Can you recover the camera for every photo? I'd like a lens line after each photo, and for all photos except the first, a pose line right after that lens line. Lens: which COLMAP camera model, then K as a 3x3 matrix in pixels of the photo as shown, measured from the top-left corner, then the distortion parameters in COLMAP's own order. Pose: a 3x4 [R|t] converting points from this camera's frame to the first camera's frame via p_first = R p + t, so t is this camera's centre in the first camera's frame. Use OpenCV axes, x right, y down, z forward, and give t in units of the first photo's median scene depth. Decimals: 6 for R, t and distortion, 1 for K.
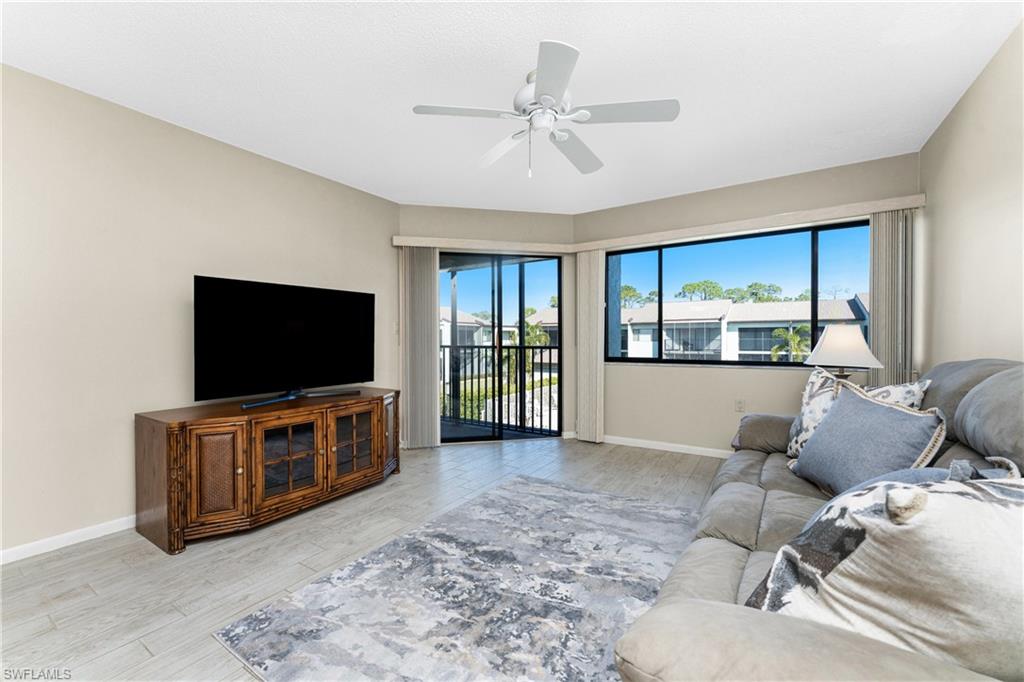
lens RADIAL K [[417.5, 0, 503.2], [0, 417.5, 345.7], [0, 0, 1]] dist [0.004000, -0.001357]
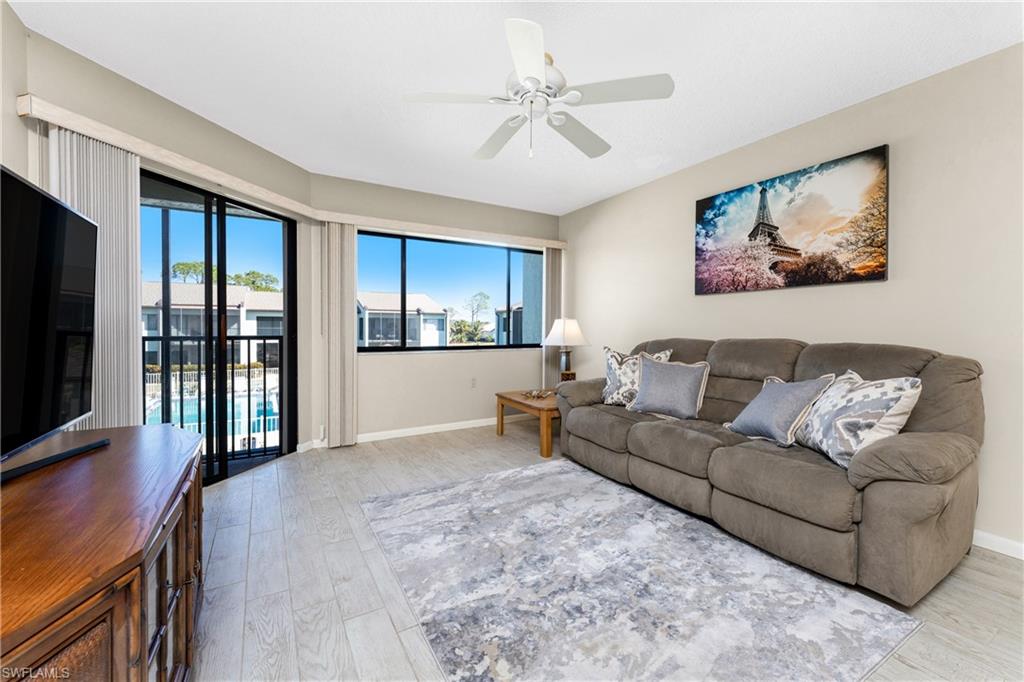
lens RADIAL K [[417.5, 0, 515.4], [0, 417.5, 338.3], [0, 0, 1]] dist [0.004000, -0.001357]
pose [[0.437328, -0.016455, 0.899151, -0.615136], [0.008764, 0.999863, 0.014036, -0.002200], [-0.899259, 0.001742, 0.437413, 0.462269]]
